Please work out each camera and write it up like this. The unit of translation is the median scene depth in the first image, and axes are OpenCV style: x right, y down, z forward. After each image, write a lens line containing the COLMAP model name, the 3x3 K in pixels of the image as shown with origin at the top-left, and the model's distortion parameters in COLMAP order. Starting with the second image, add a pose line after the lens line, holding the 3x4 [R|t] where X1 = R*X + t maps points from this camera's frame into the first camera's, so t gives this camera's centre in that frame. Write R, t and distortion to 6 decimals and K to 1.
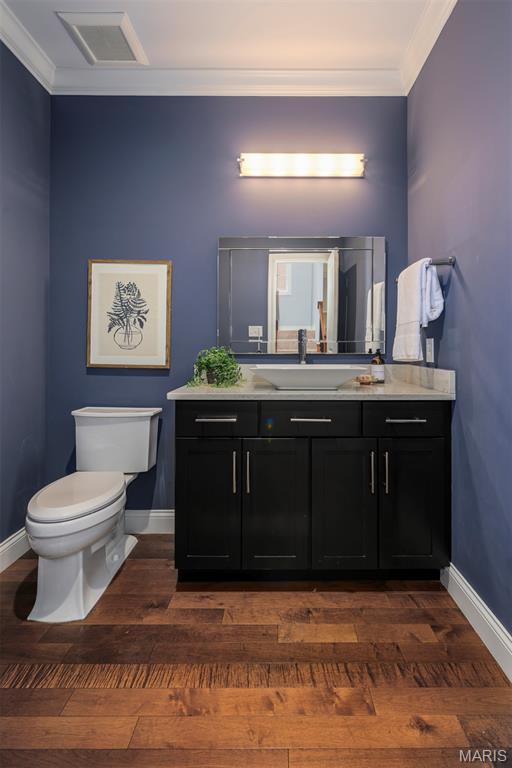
lens RADIAL K [[364.0, 0, 275.9], [0, 364.0, 345.7], [0, 0, 1]] dist [-0.000085, -0.000945]
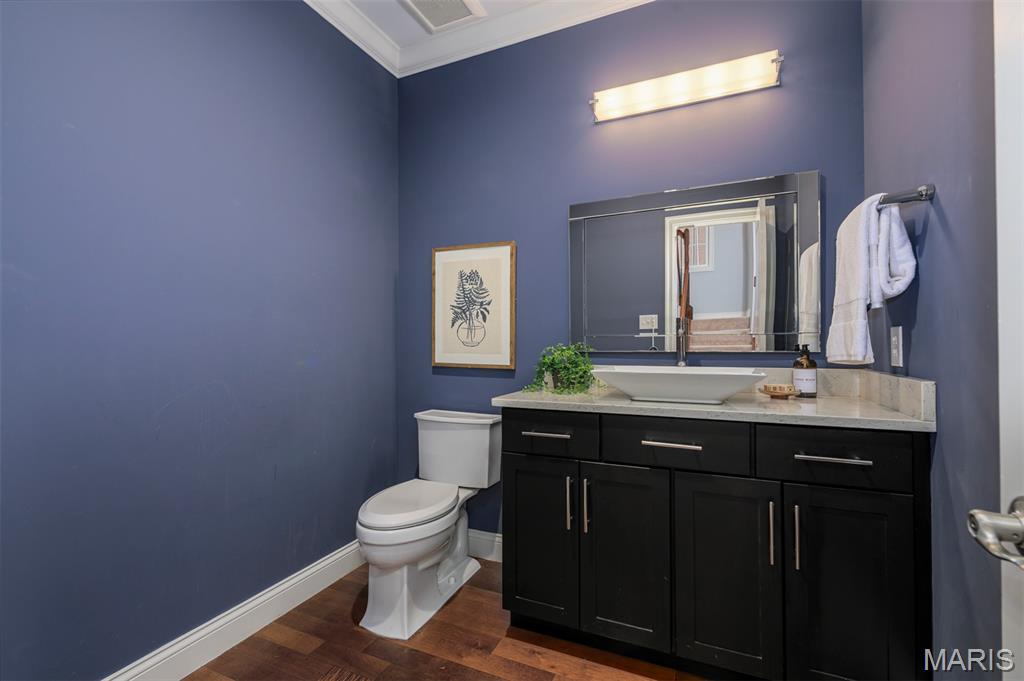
lens RADIAL K [[449.4, 0, 512.7], [0, 449.4, 341.9], [0, 0, 1]] dist [0.000586, -0.000514]
pose [[0.910992, -0.008129, -0.412345, 0.148628], [0.008887, 0.999961, -0.000080, -0.000191], [0.412329, -0.003591, 0.911028, 0.059938]]
